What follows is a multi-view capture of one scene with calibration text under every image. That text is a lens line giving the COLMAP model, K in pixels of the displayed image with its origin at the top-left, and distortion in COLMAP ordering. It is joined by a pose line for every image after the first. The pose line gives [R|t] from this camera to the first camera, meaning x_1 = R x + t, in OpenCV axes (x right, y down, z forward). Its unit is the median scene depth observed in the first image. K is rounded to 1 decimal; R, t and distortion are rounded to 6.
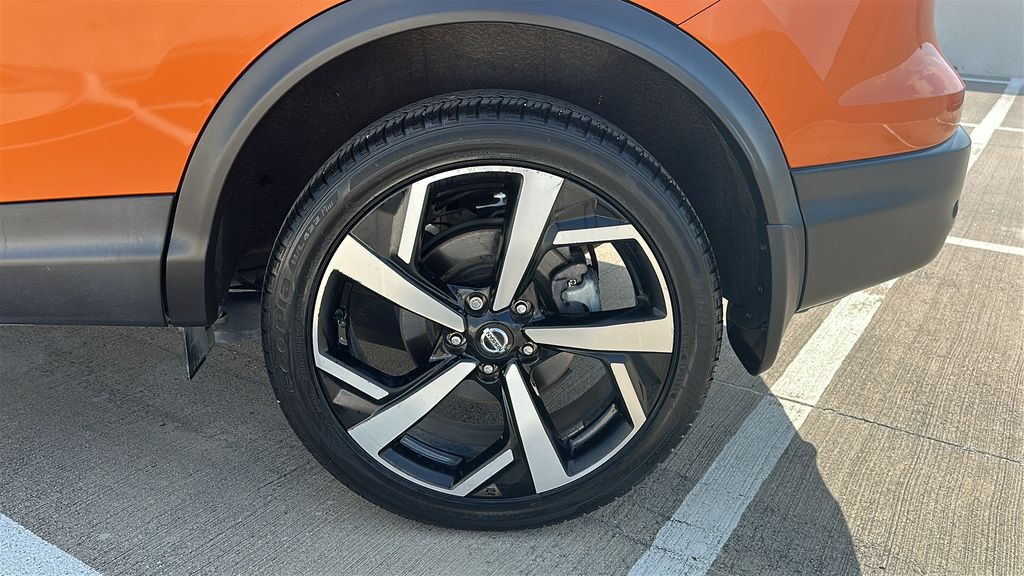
lens RADIAL K [[867.6, 0, 512.0], [0, 867.6, 288.0], [0, 0, 1]] dist [0.079164, -0.108520]
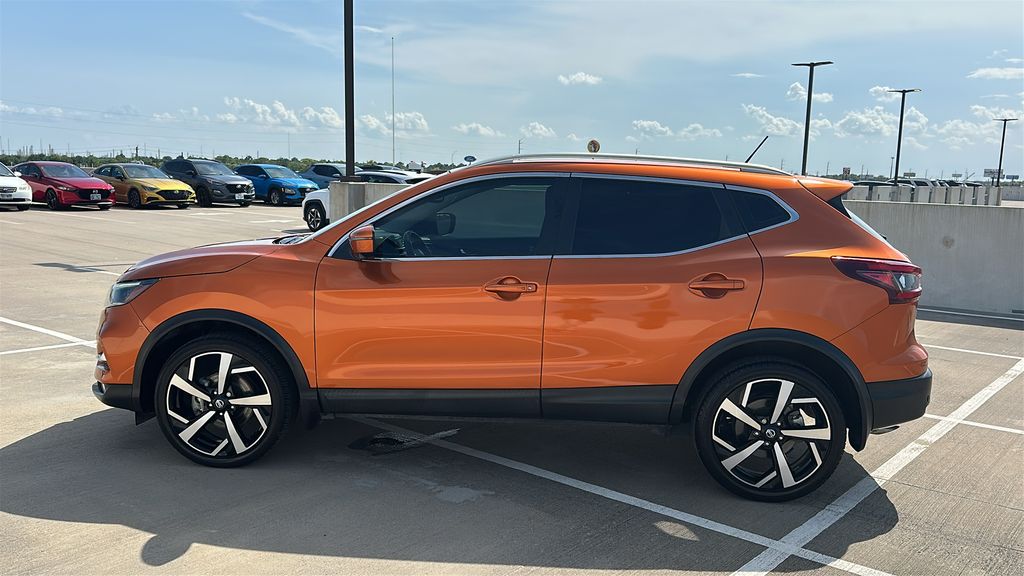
lens RADIAL K [[867.6, 0, 512.0], [0, 867.6, 288.0], [0, 0, 1]] dist [0.079164, -0.108520]
pose [[0.991552, 0.014182, -0.128928, -0.550474], [-0.043435, 0.972919, -0.227030, 0.307861], [0.122217, 0.230712, 0.965316, -2.307336]]
